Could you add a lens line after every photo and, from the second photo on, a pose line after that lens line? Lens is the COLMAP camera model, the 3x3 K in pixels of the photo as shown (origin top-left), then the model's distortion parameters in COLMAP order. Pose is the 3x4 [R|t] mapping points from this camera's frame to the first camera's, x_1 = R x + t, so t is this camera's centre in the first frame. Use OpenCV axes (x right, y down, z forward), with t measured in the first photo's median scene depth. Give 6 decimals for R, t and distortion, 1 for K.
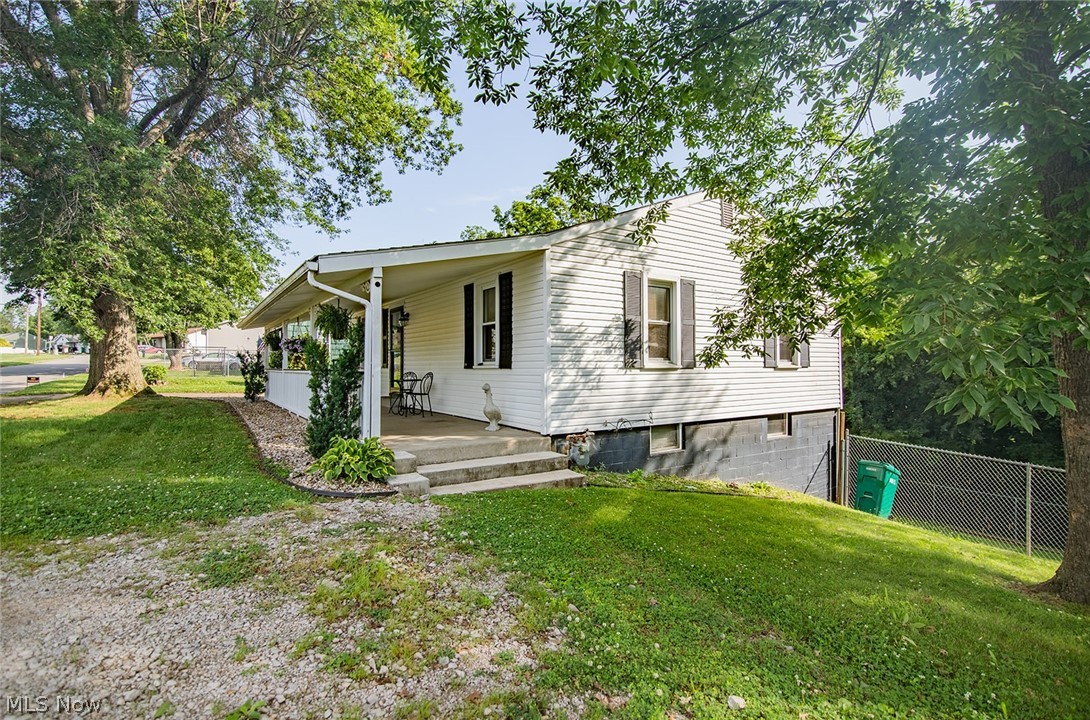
lens RADIAL K [[504.5, 0, 505.6], [0, 504.5, 357.8], [0, 0, 1]] dist [-0.022699, 0.002543]
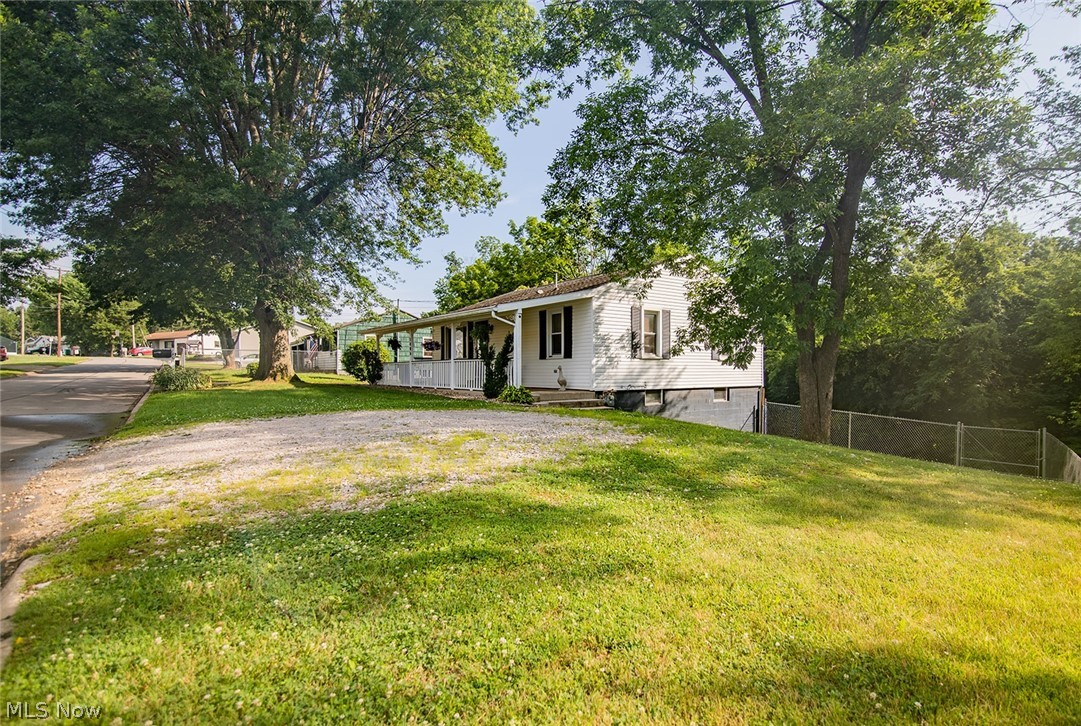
lens RADIAL K [[500.3, 0, 541.4], [0, 500.3, 367.2], [0, 0, 1]] dist [-0.022699, 0.002543]
pose [[0.997901, 0.002197, 0.064720, -0.212646], [-0.002967, 0.999926, 0.011801, 0.033363], [-0.064690, -0.011968, 0.997834, -0.810988]]
